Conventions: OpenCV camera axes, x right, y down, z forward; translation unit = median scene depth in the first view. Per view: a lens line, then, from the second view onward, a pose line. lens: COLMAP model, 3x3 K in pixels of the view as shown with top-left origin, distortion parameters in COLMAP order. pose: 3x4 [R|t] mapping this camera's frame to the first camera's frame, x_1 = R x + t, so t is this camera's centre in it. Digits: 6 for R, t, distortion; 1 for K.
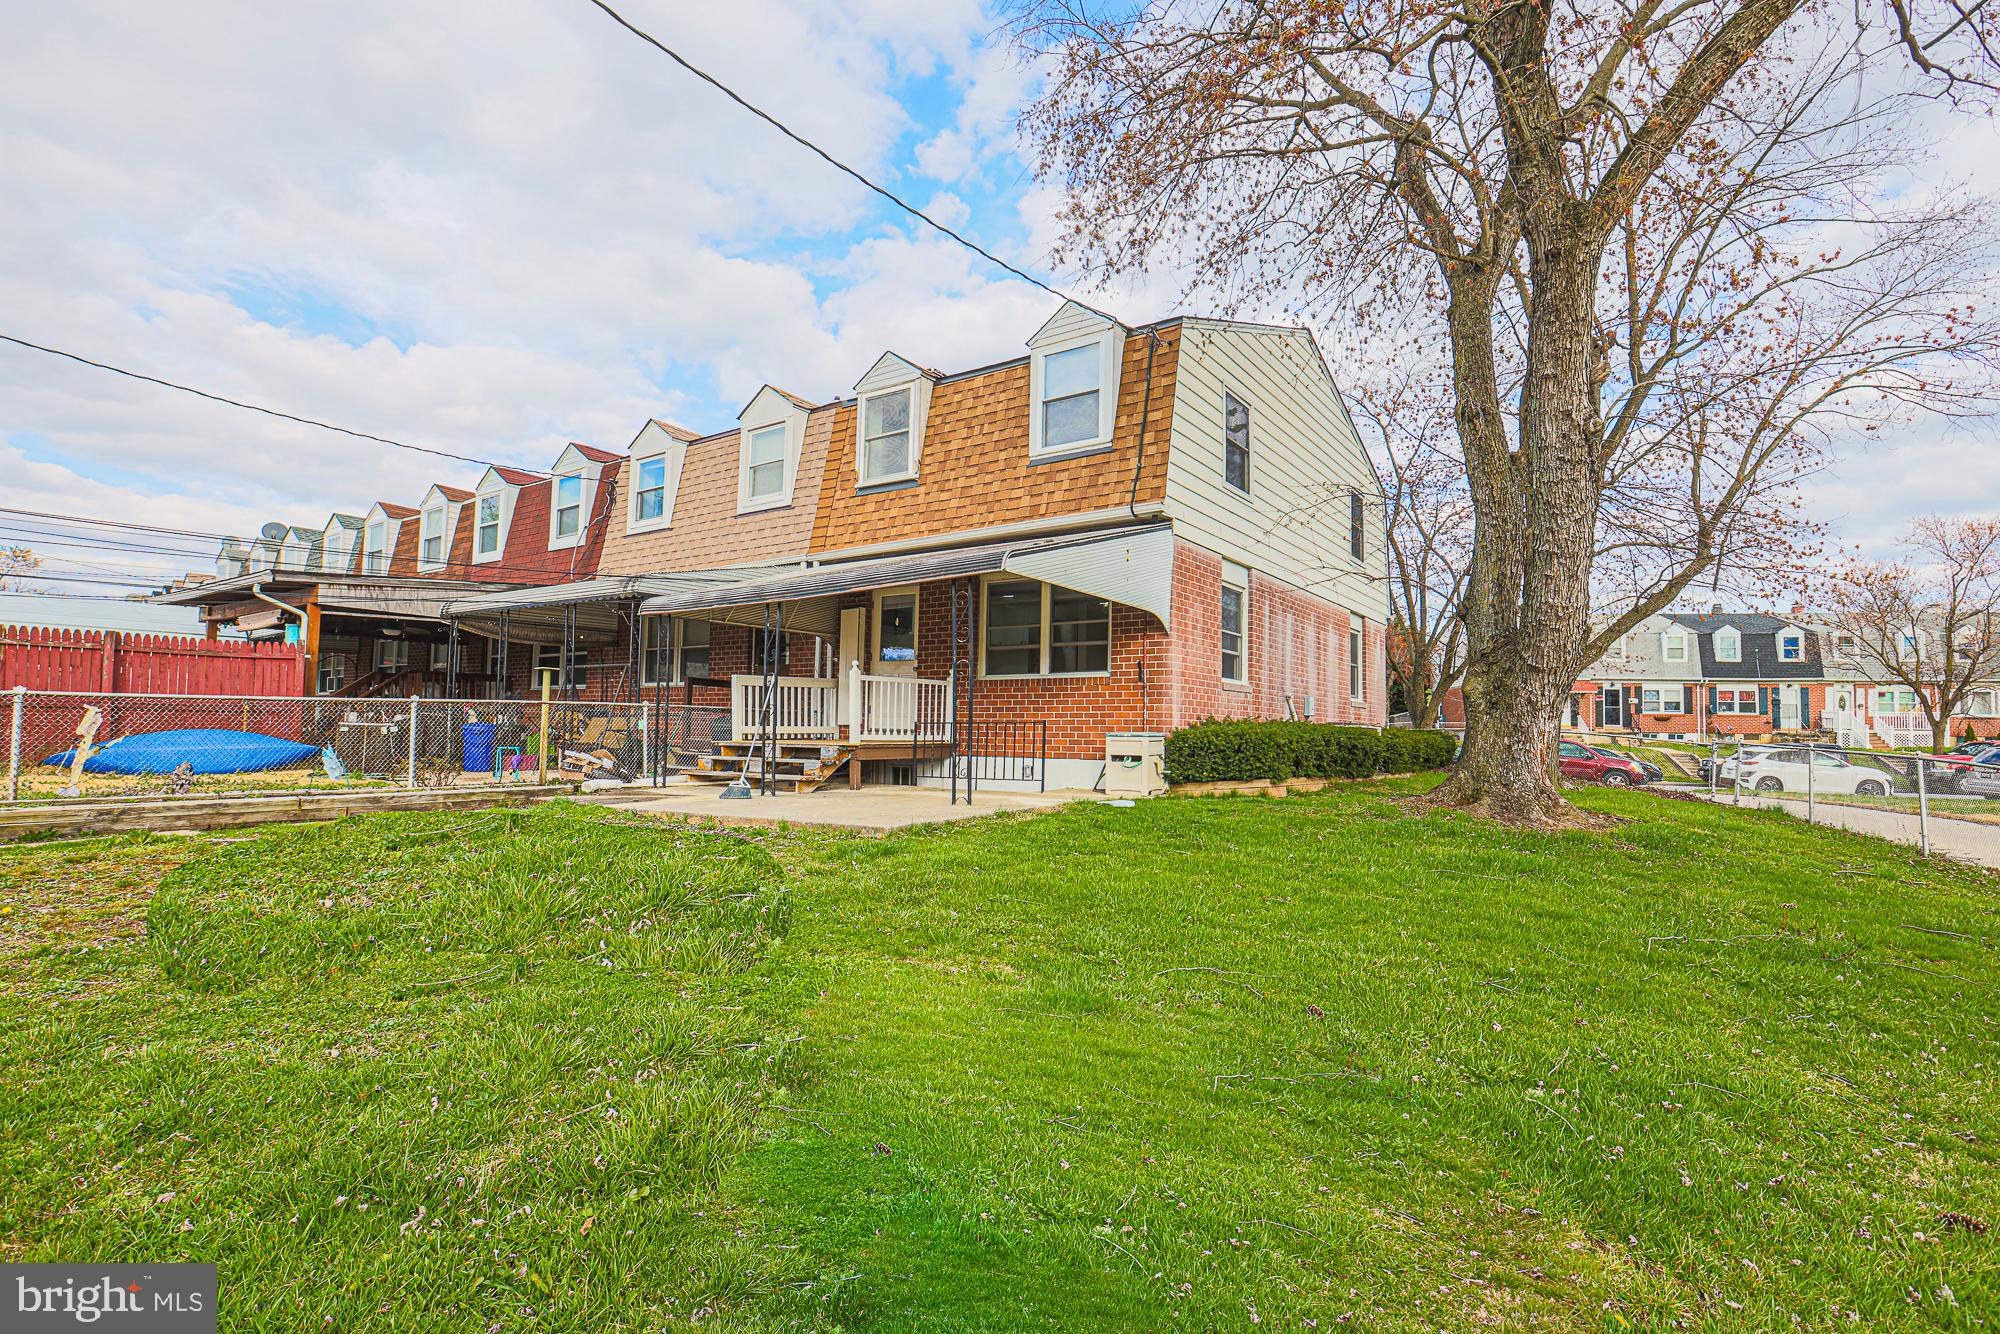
lens RADIAL K [[957.2, 0, 1008.0], [0, 957.2, 676.5], [0, 0, 1]] dist [-0.019746, 0.003936]
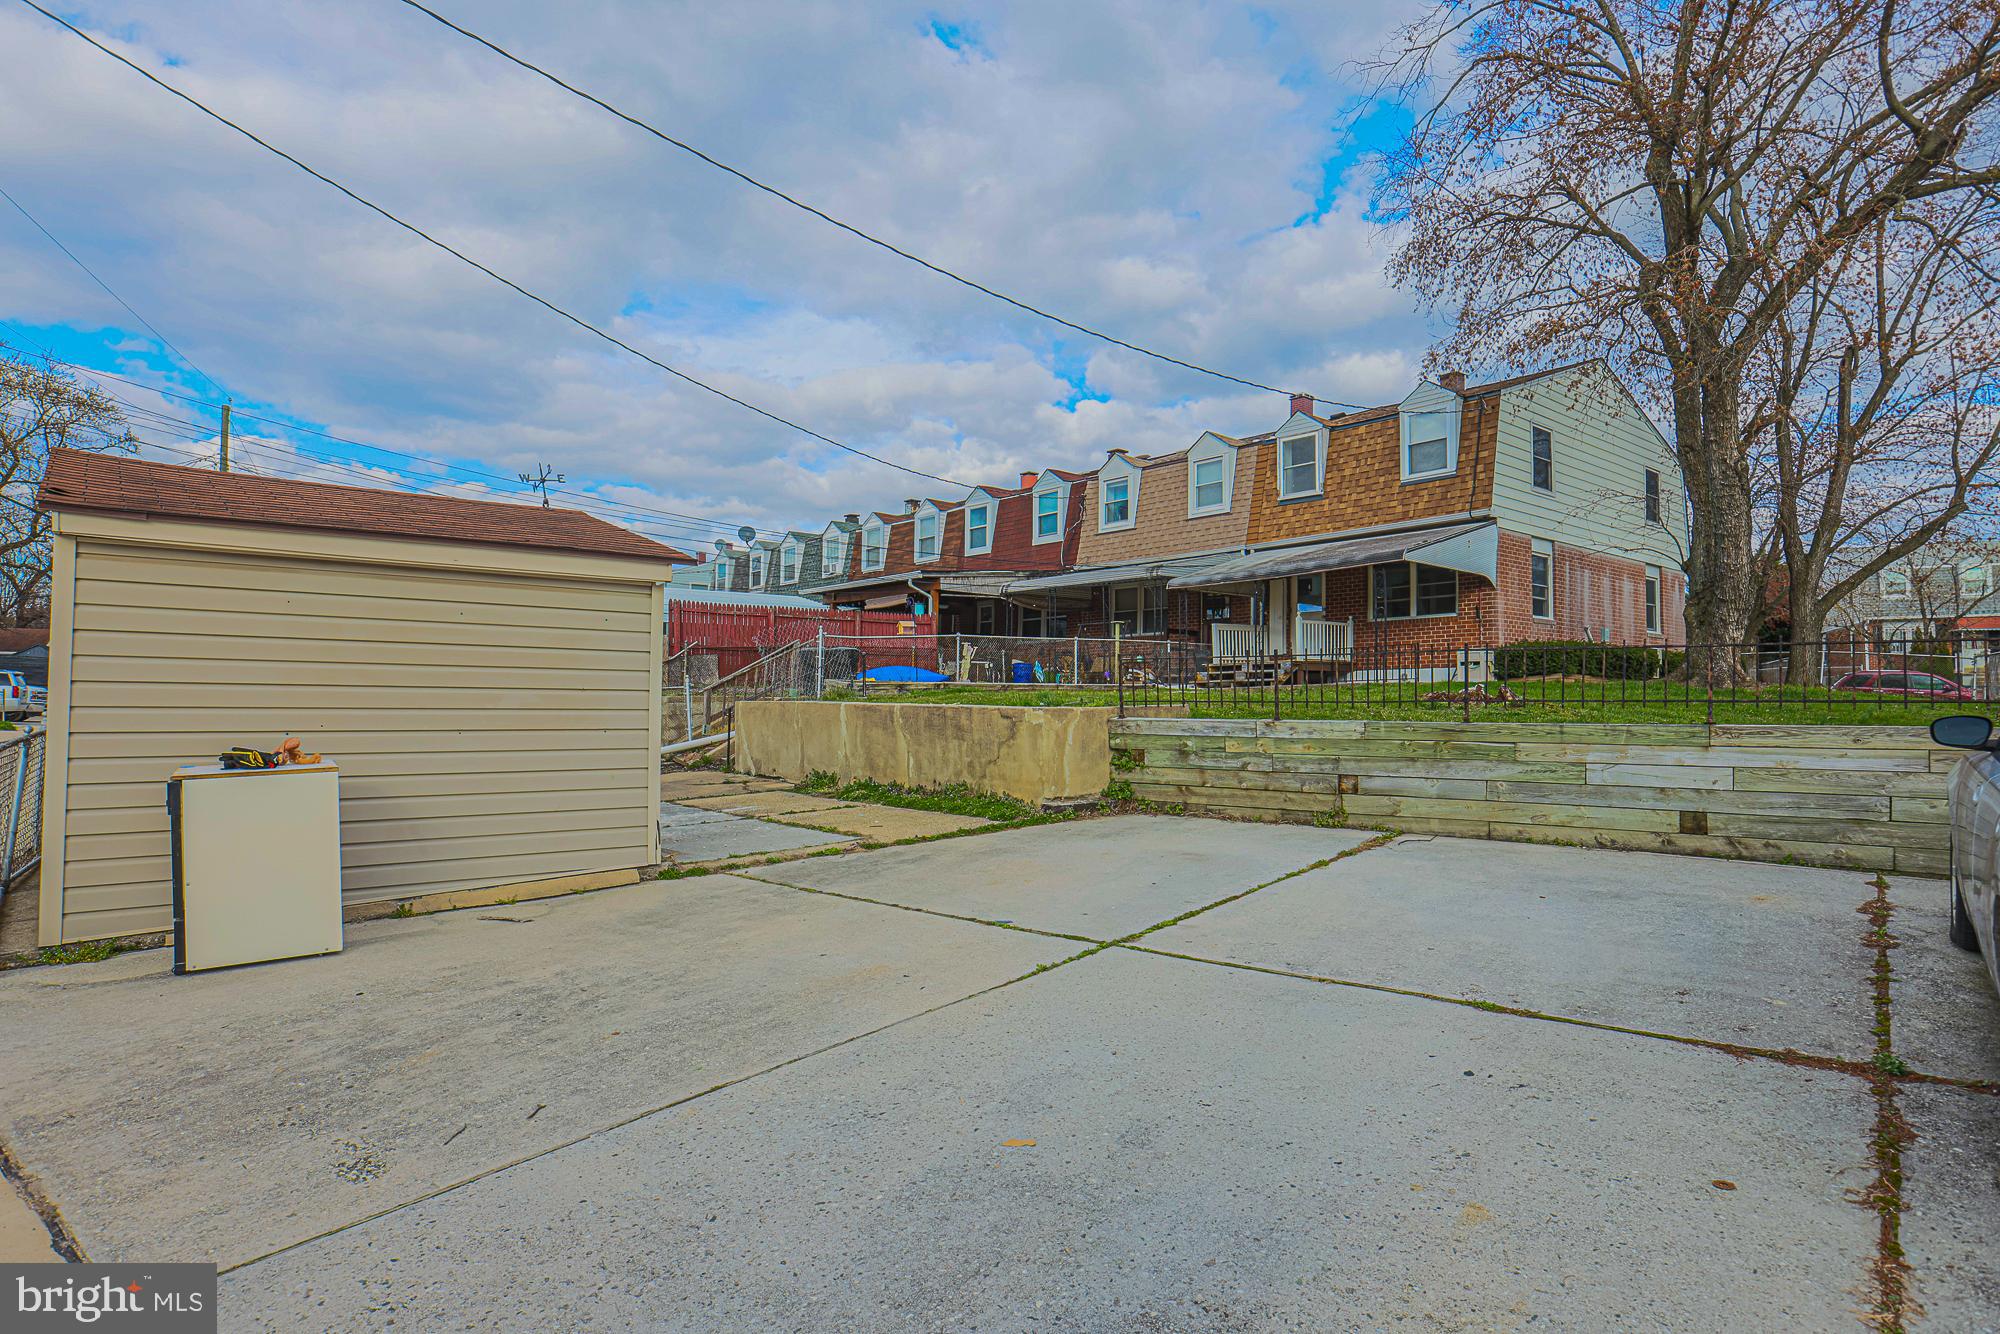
lens RADIAL K [[1103.1, 0, 1072.1], [0, 1103.1, 668.7], [0, 0, 1]] dist [0.019019, 0.002170]
pose [[0.978273, -0.025339, -0.205768, -0.134387], [0.030024, 0.999356, 0.019674, 0.029308], [0.205137, -0.025425, 0.978403, -0.872703]]
